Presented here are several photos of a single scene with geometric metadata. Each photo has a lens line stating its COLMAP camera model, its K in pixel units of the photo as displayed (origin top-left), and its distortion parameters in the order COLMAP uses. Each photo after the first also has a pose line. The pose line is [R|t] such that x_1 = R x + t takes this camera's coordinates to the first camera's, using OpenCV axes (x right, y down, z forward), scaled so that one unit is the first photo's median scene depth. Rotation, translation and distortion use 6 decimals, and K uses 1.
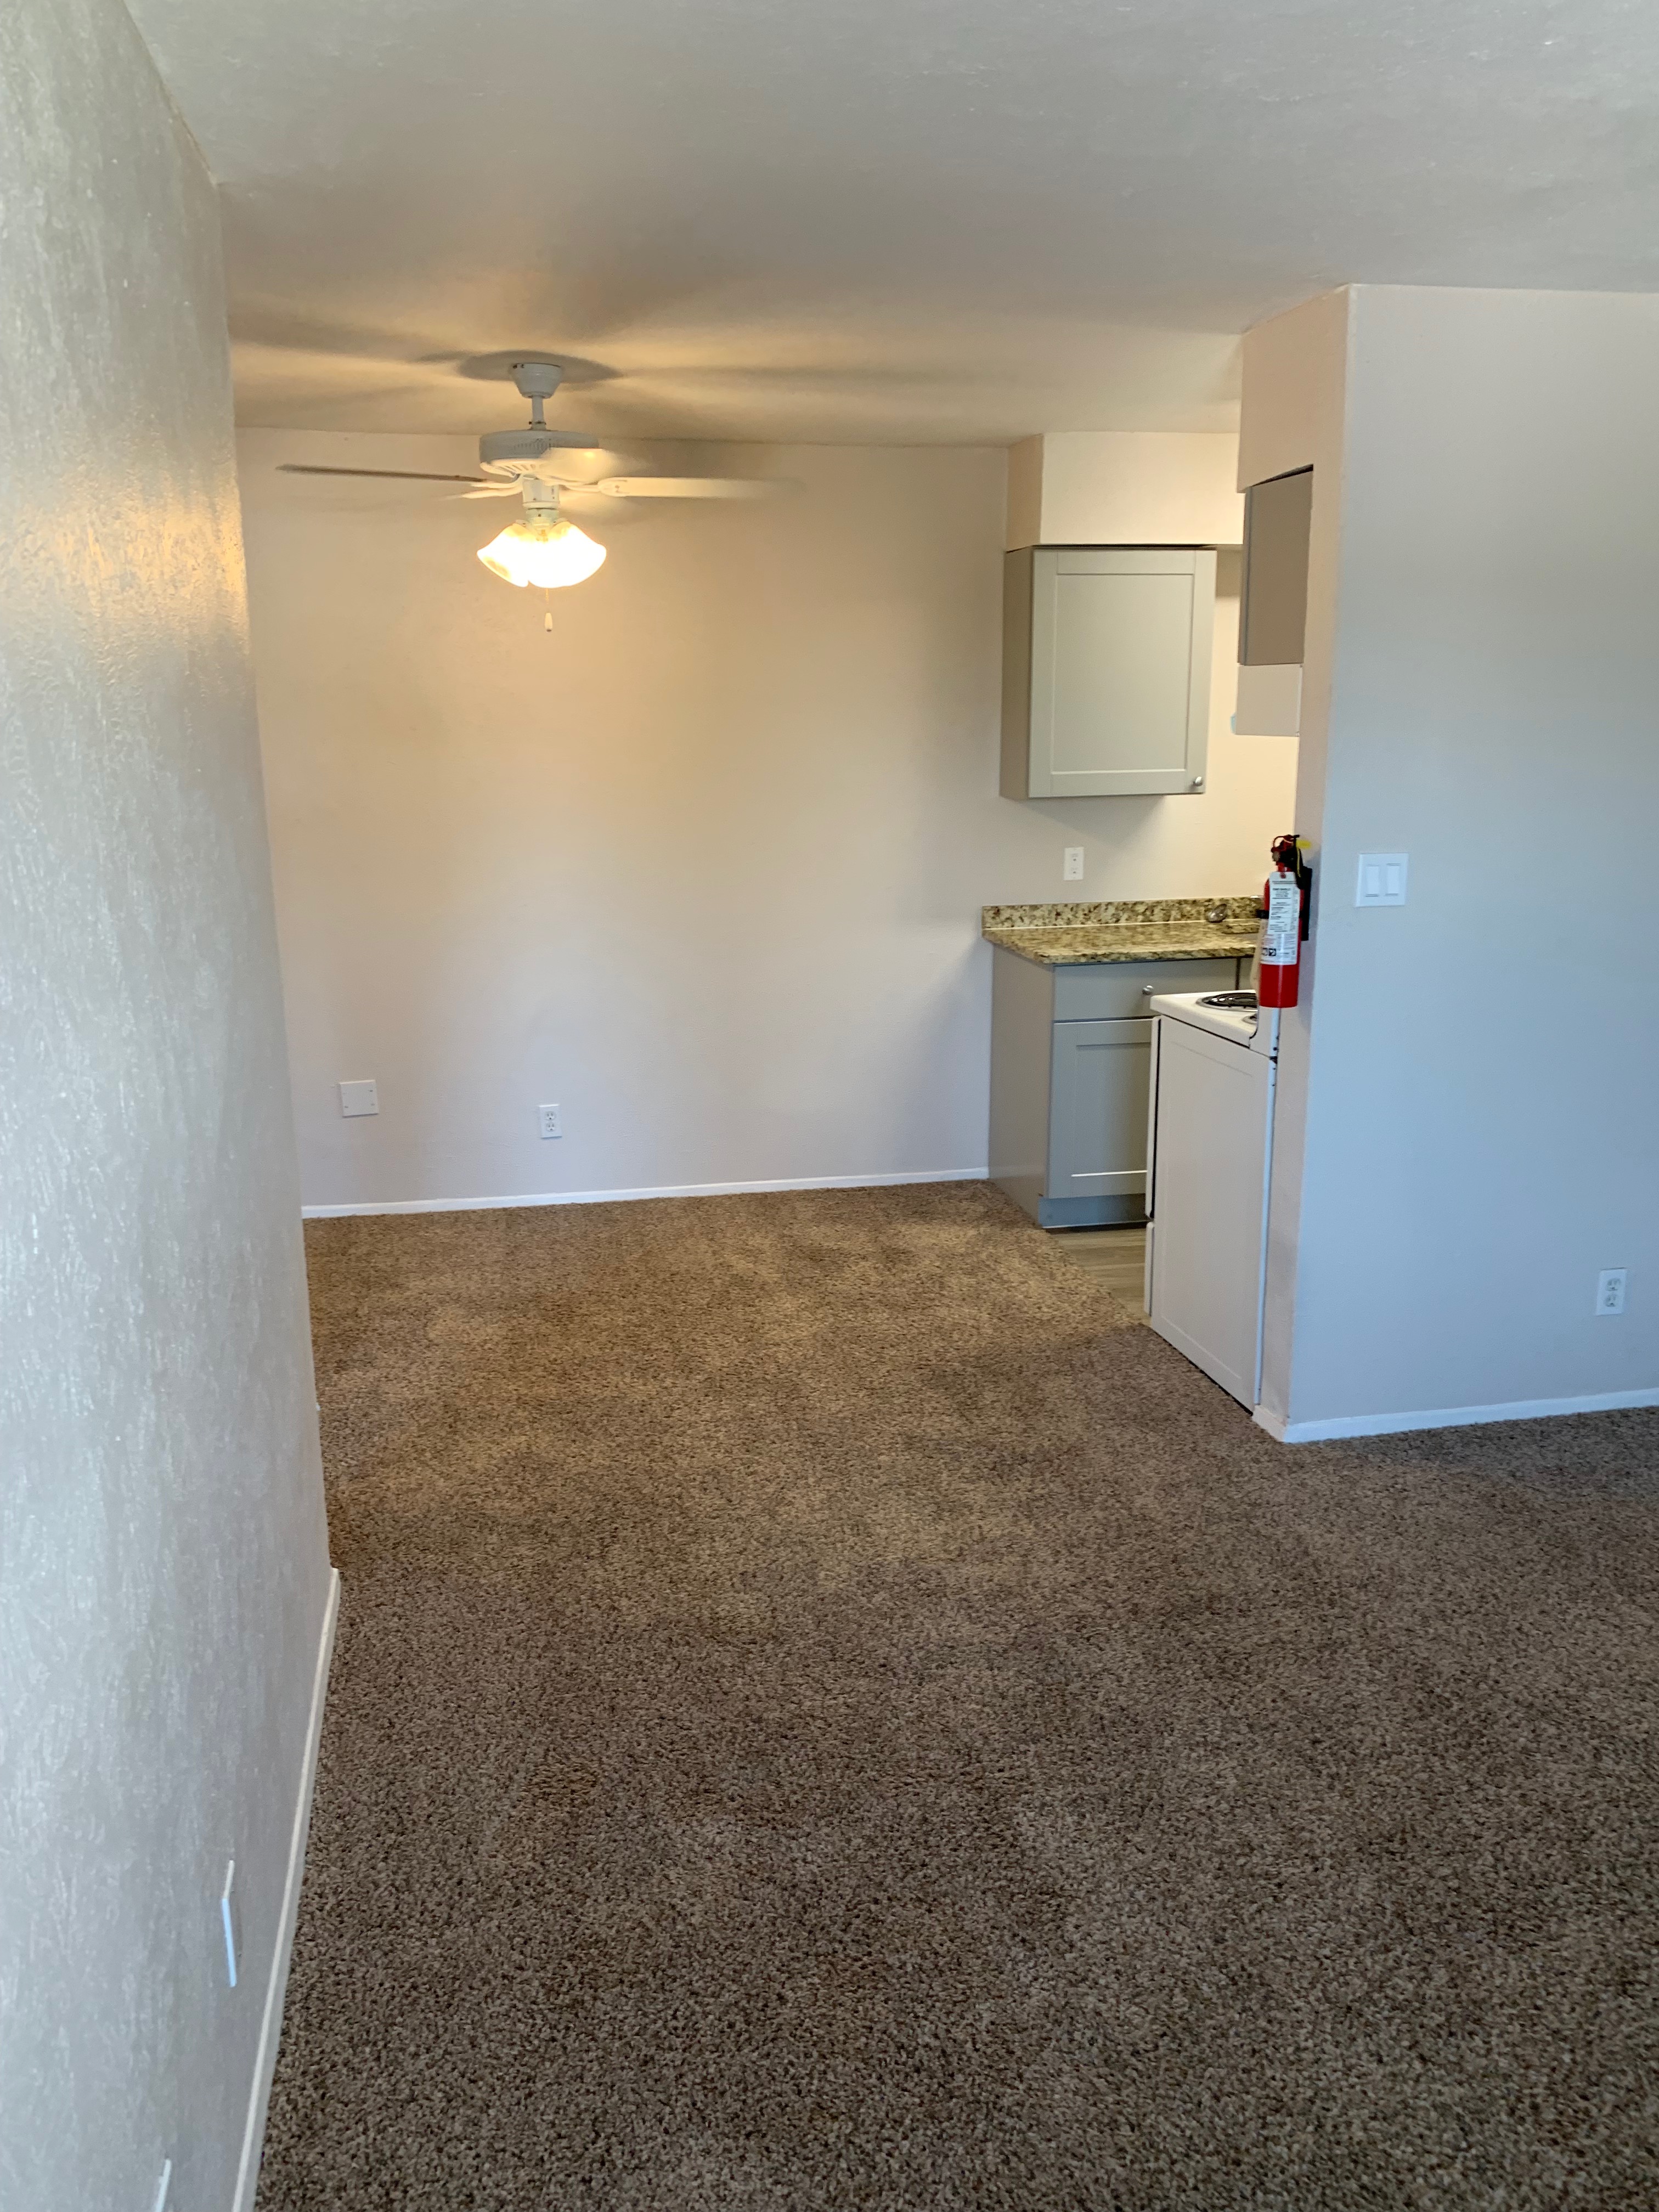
lens RADIAL K [[1722.8, 0, 829.5], [0, 1722.8, 1106.0], [0, 0, 1]] dist [-0.001124, 0.014614]
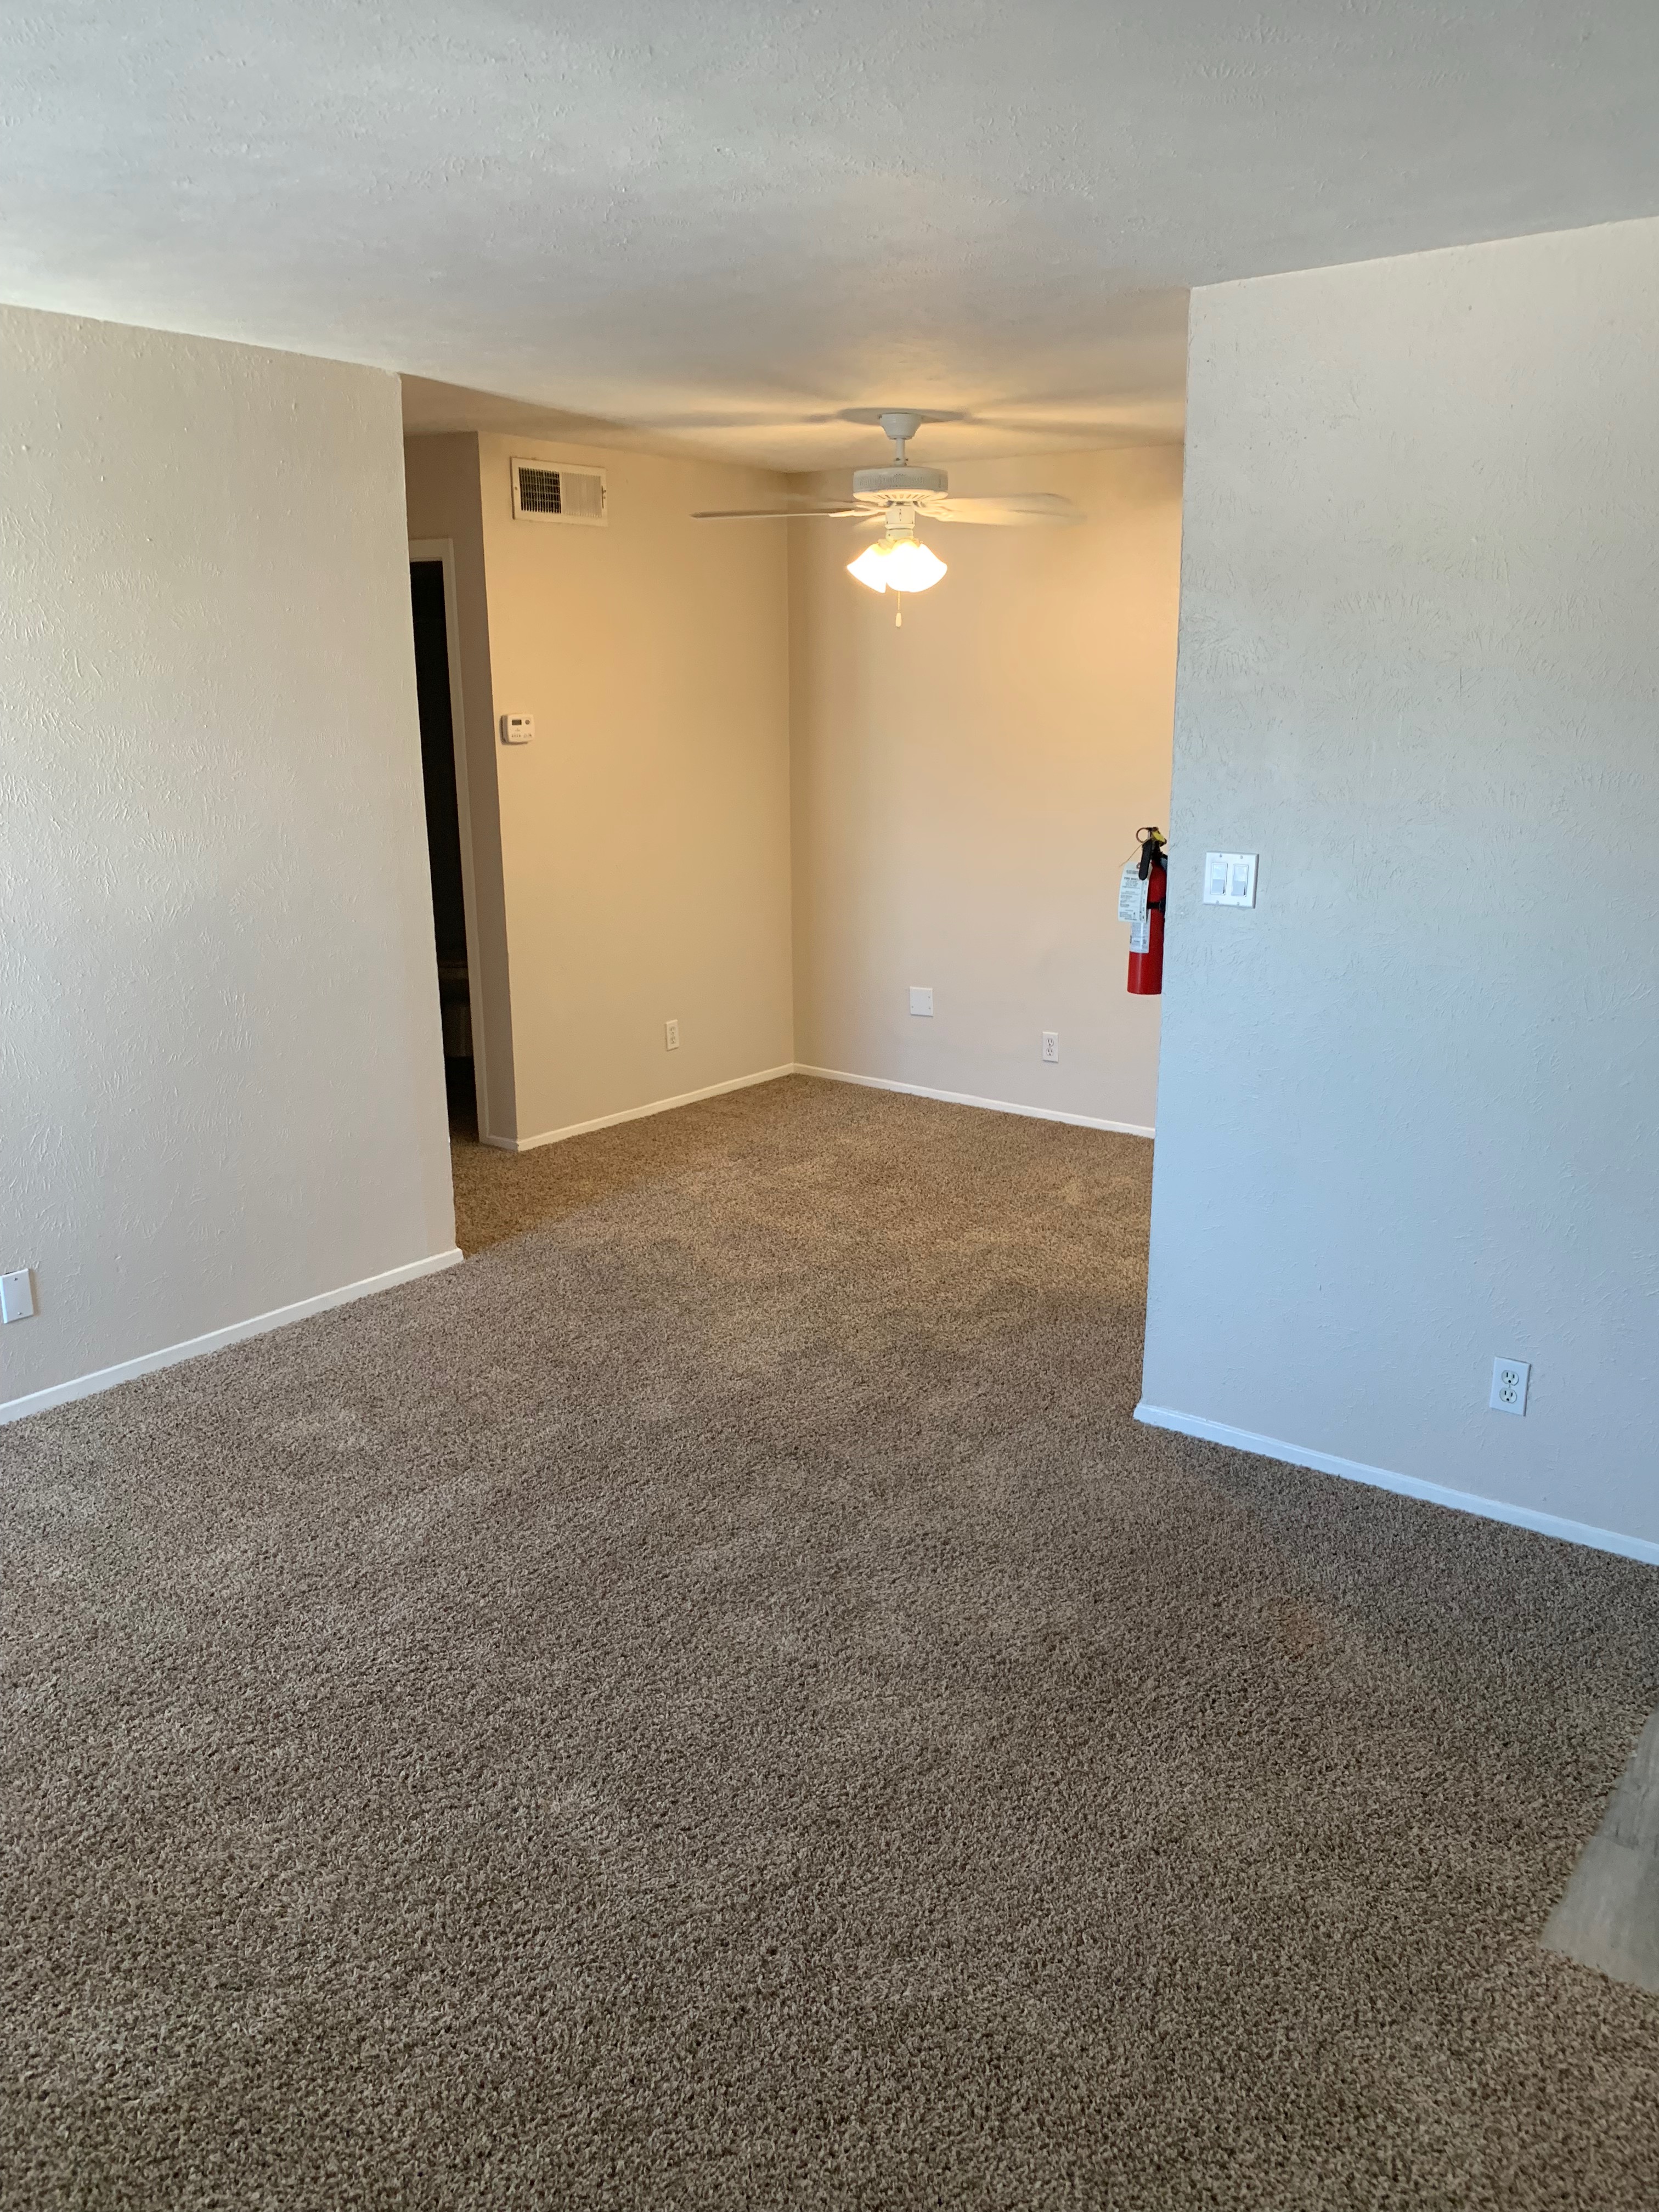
lens RADIAL K [[1709.8, 0, 829.5], [0, 1709.8, 1106.0], [0, 0, 1]] dist [-0.005055, 0.007097]
pose [[0.664034, 0.194454, -0.721974, 0.781471], [-0.182779, 0.978511, 0.095438, -0.047330], [0.725017, 0.068588, 0.685307, 0.145110]]
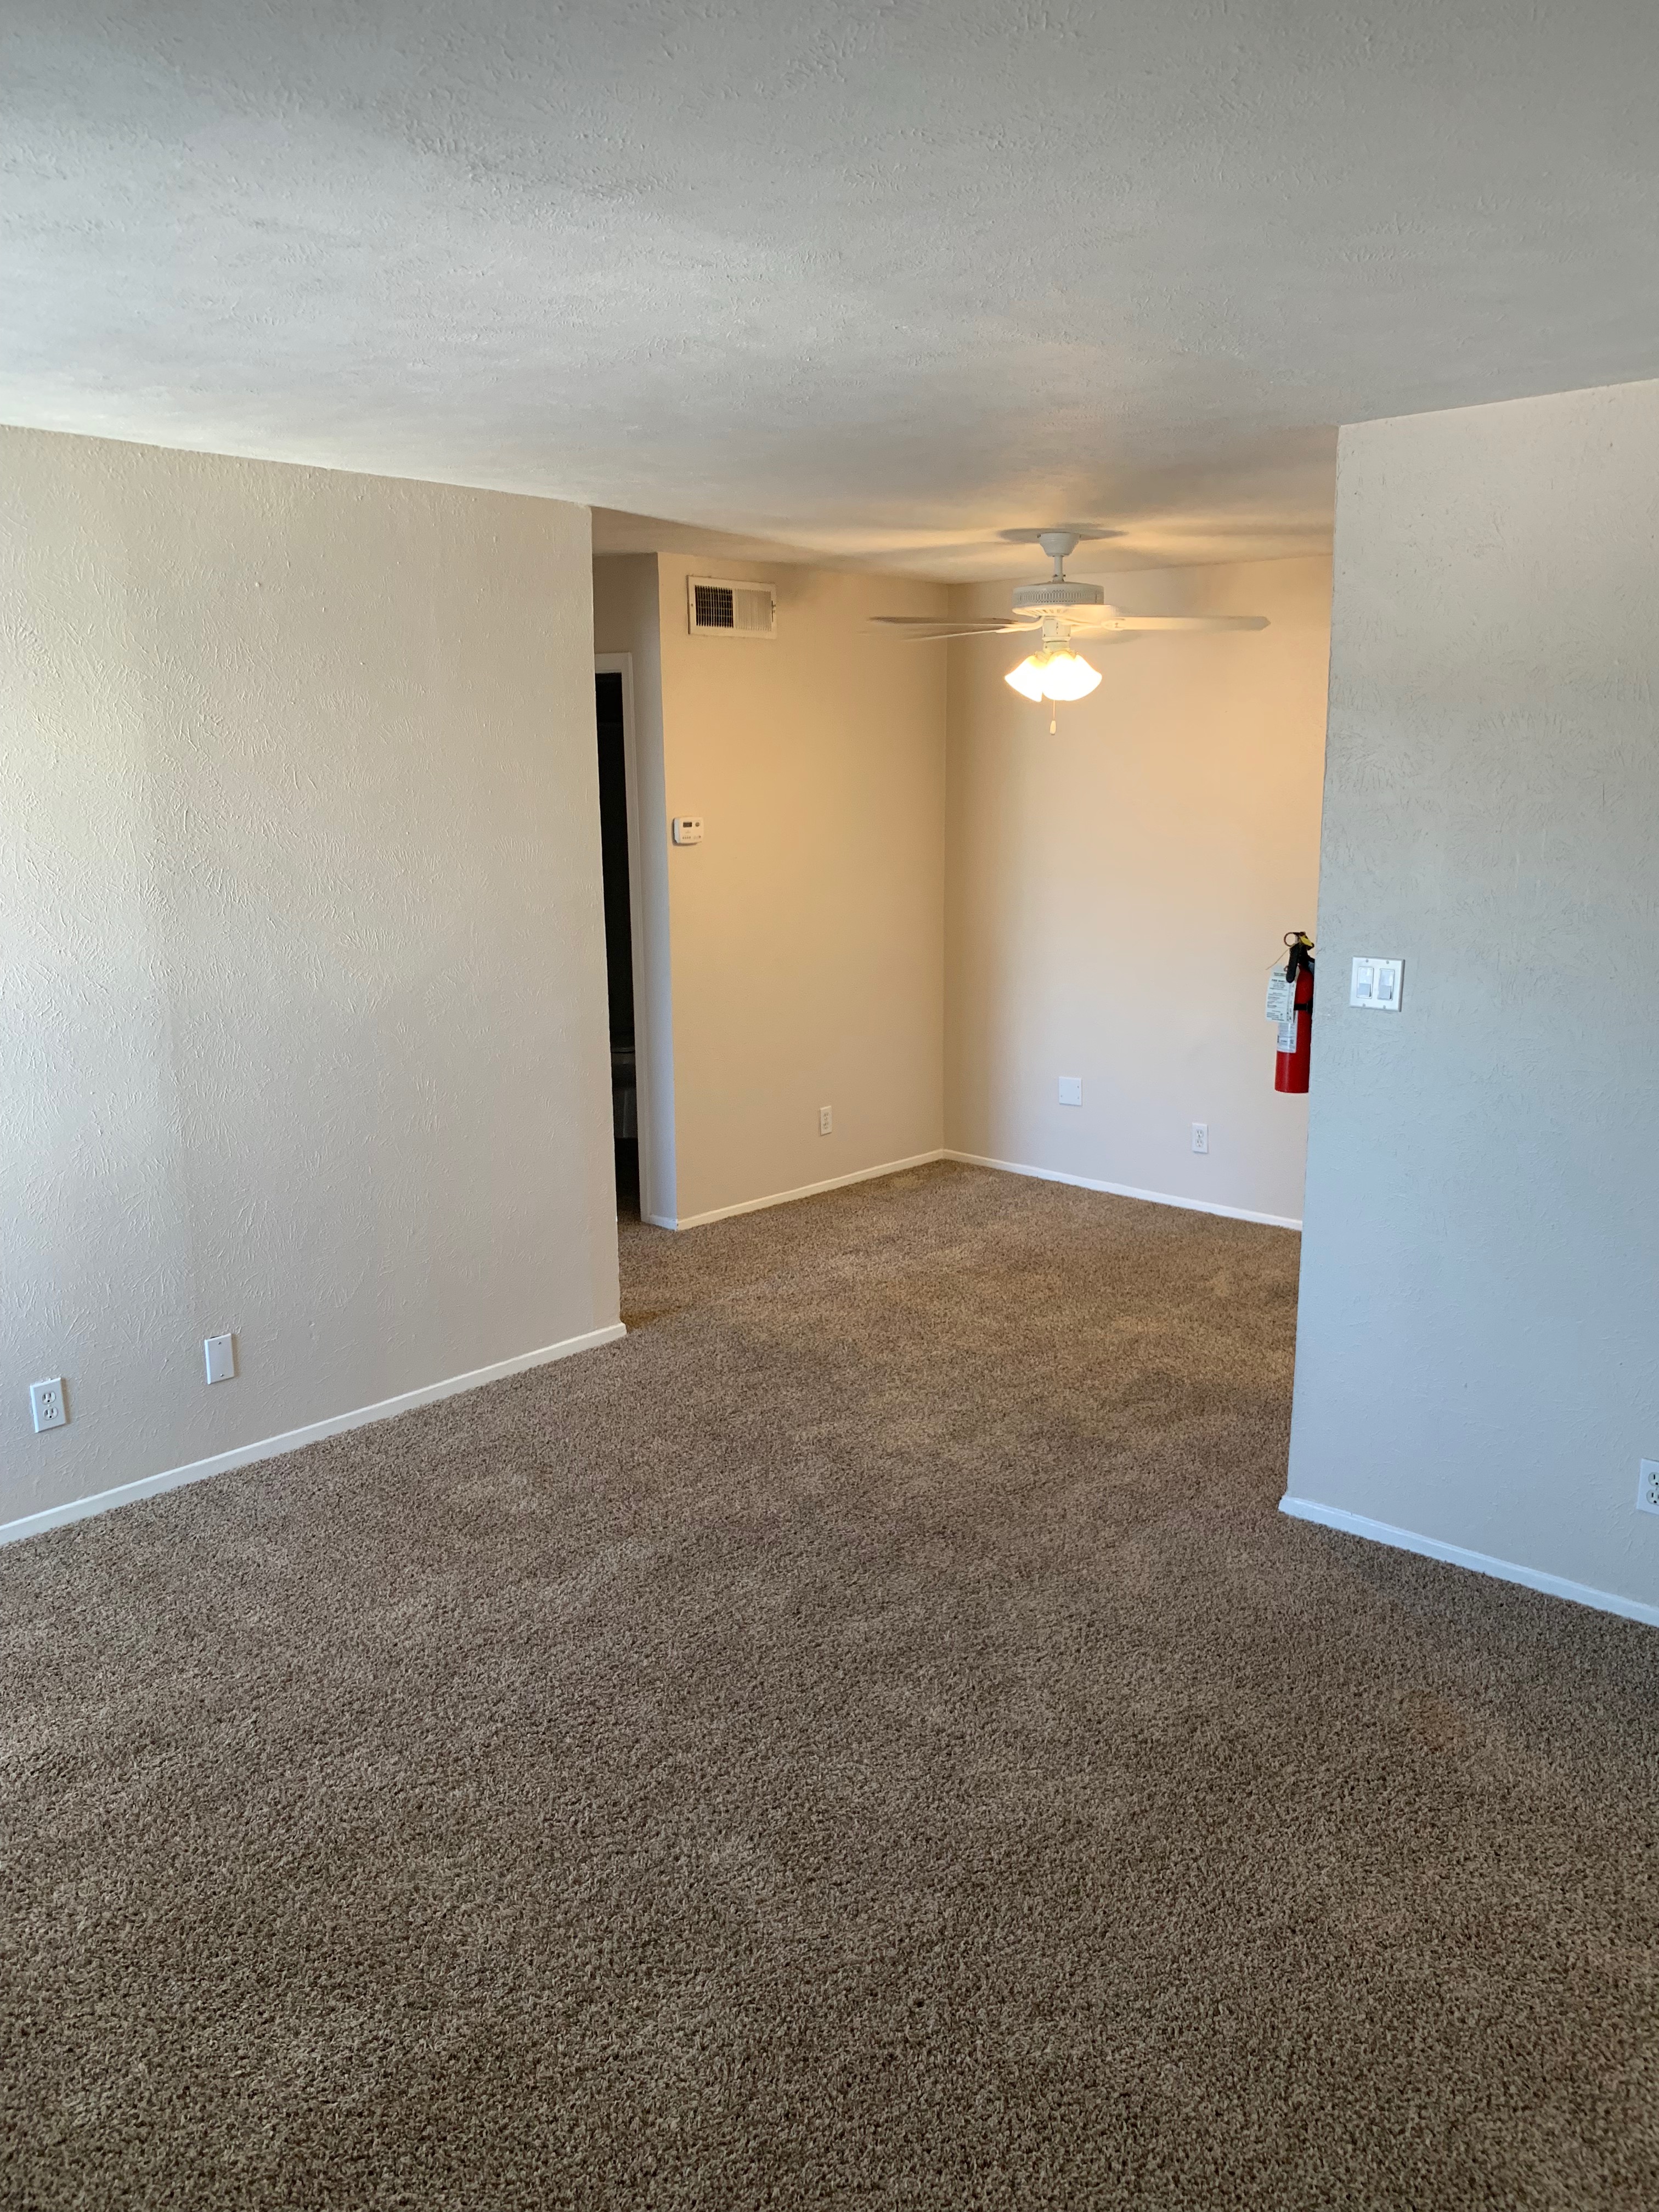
lens RADIAL K [[1722.8, 0, 829.5], [0, 1722.8, 1106.0], [0, 0, 1]] dist [-0.001124, 0.014614]
pose [[0.596550, 0.169582, -0.784455, 0.816117], [-0.192272, 0.979156, 0.065456, -0.055949], [0.779205, 0.111781, 0.616721, 0.106625]]
